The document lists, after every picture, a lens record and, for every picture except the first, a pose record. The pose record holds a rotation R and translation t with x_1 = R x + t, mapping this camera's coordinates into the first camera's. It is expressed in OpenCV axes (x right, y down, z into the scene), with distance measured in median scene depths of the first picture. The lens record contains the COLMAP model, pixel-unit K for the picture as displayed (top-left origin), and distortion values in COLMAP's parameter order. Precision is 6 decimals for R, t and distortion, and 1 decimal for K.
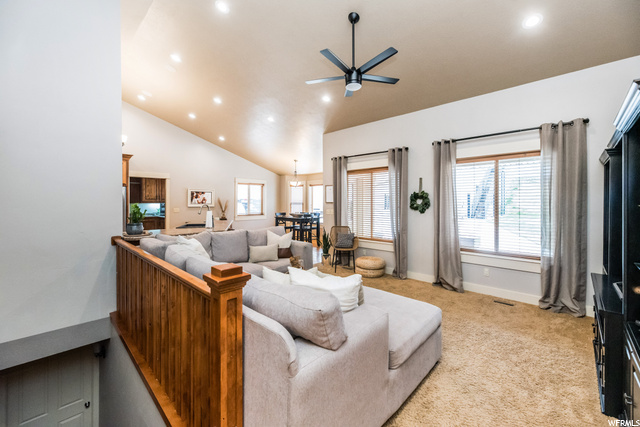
lens RADIAL K [[259.1, 0, 346.1], [0, 259.1, 202.9], [0, 0, 1]] dist [0.003426, -0.000339]
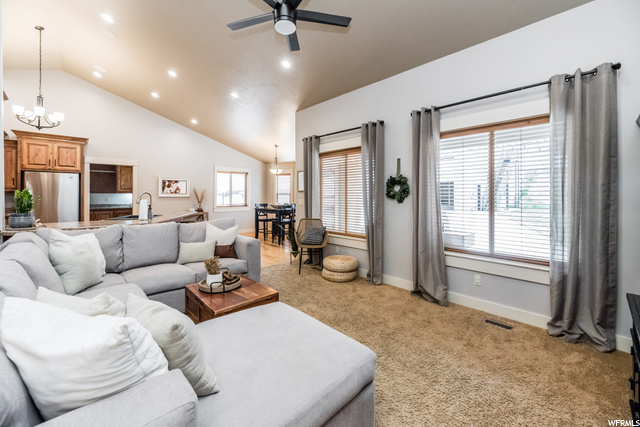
lens RADIAL K [[259.1, 0, 349.5], [0, 259.1, 195.5], [0, 0, 1]] dist [0.003426, -0.000339]
pose [[0.999250, 0.001174, -0.038714, 0.184931], [-0.001227, 0.999998, -0.001347, 0.020524], [0.038712, 0.001393, 0.999249, 0.215737]]
